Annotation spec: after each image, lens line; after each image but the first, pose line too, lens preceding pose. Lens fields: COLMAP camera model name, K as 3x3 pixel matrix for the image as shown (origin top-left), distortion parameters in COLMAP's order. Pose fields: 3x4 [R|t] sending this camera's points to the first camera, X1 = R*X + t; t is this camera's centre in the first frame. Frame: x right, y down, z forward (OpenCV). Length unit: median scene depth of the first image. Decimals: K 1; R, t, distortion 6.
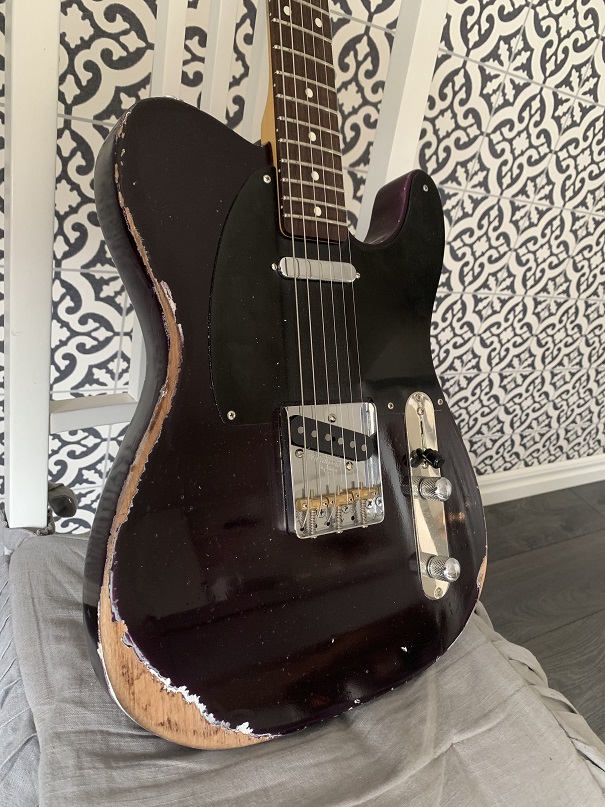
lens RADIAL K [[597.1, 0, 302.5], [0, 597.1, 403.5], [0, 0, 1]] dist [0.075753, -0.096052]
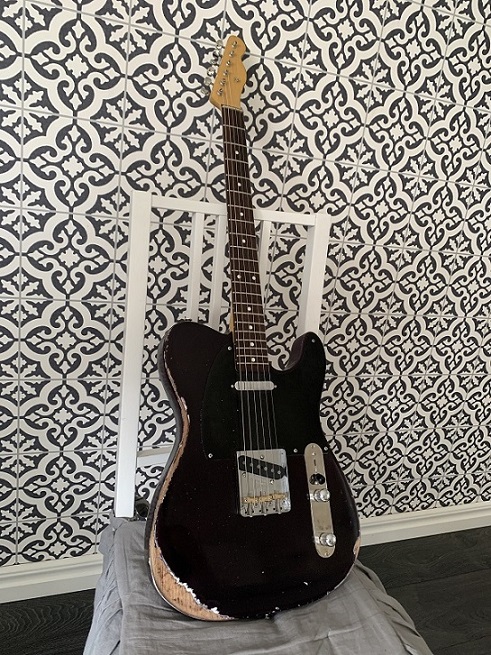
lens RADIAL K [[493.8, 0, 245.5], [0, 493.8, 327.5], [0, 0, 1]] dist [-0.000329, 0.001514]
pose [[0.977655, -0.062900, -0.200587, 0.365895], [0.010677, 0.967812, -0.251447, 0.019645], [0.209947, 0.243687, 0.946857, -0.738017]]
